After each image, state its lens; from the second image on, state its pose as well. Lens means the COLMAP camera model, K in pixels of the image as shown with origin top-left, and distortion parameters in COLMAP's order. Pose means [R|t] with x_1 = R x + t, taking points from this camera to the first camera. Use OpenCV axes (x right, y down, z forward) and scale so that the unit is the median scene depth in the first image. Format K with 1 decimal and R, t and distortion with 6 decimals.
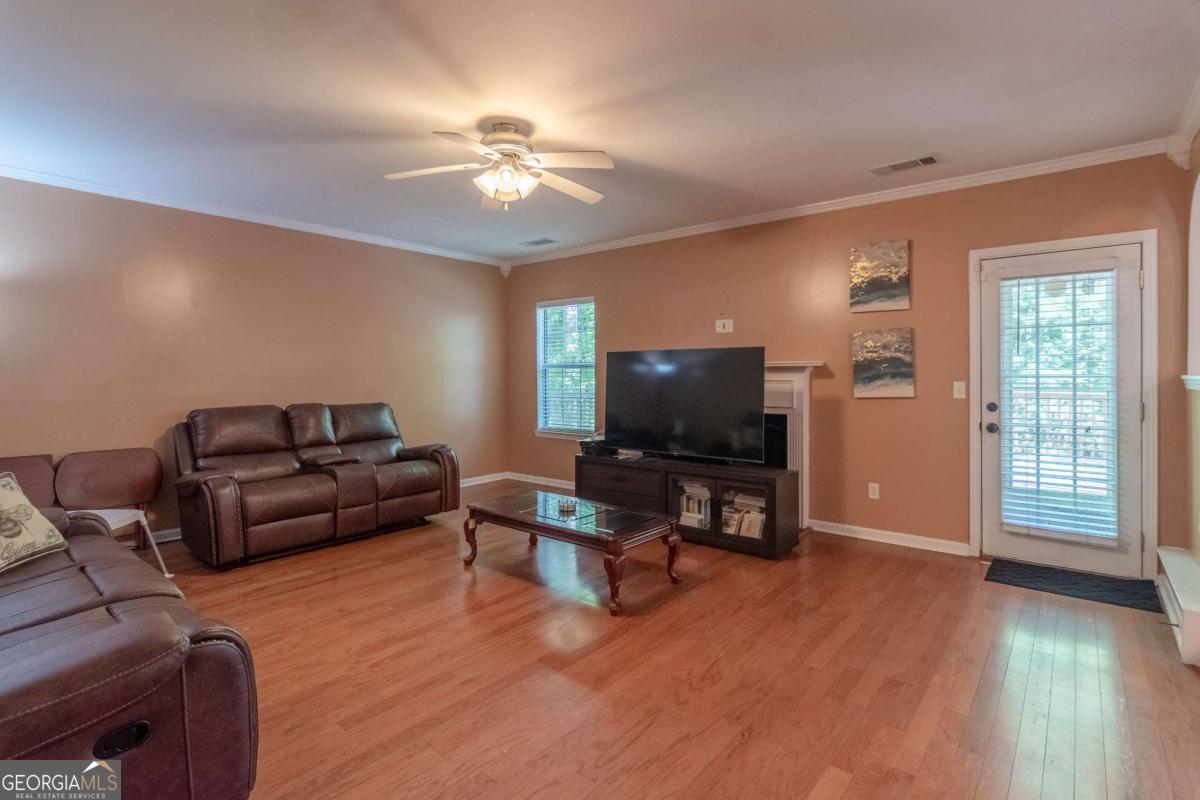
lens RADIAL K [[582.3, 0, 604.5], [0, 582.3, 379.9], [0, 0, 1]] dist [-0.011371, 0.004492]
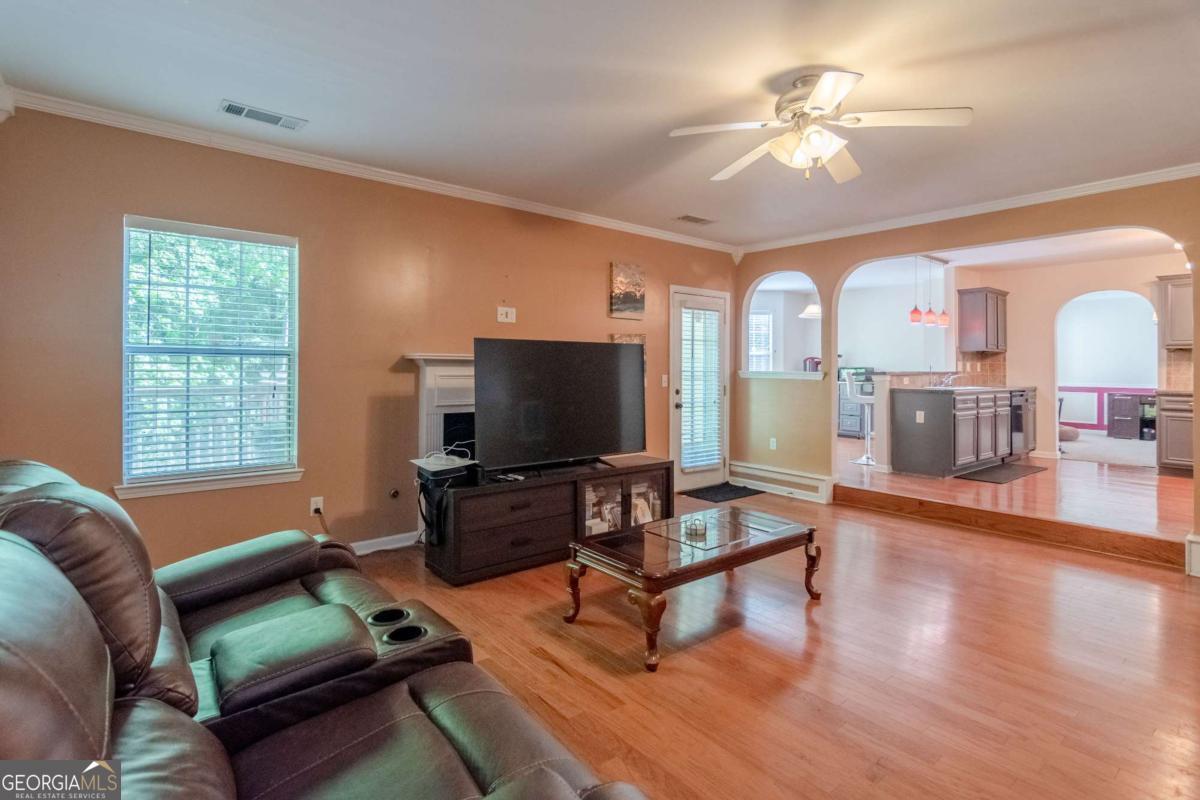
lens RADIAL K [[582.3, 0, 598.2], [0, 582.3, 365.4], [0, 0, 1]] dist [-0.011371, 0.004492]
pose [[0.196896, 0.005633, 0.980408, -0.755367], [-0.000702, 0.999984, -0.005604, -0.011470], [-0.980424, 0.000415, 0.196897, 0.807653]]
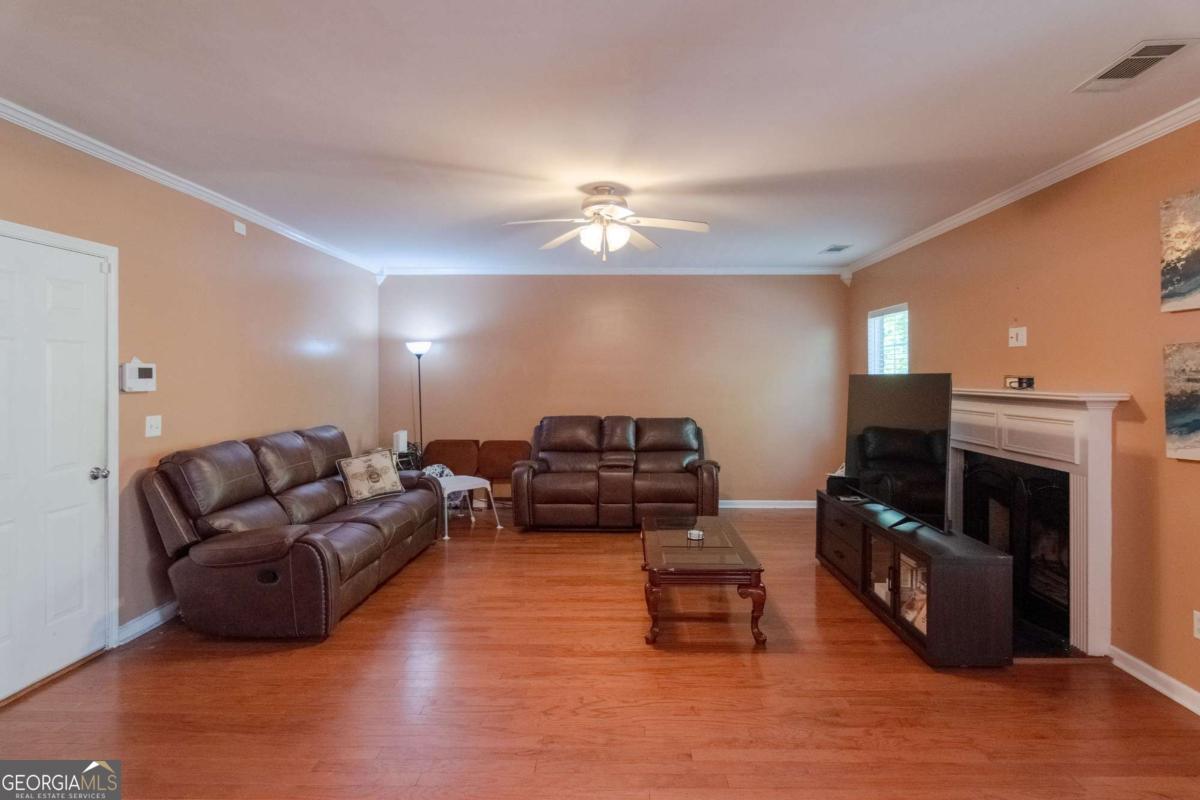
lens RADIAL K [[626.2, 0, 617.5], [0, 626.2, 381.0], [0, 0, 1]] dist [-0.002956, -0.001179]
pose [[0.629256, 0.010785, -0.777124, 0.575650], [-0.013079, 0.999909, 0.003287, -0.041701], [0.777088, 0.008096, 0.629339, 0.175798]]
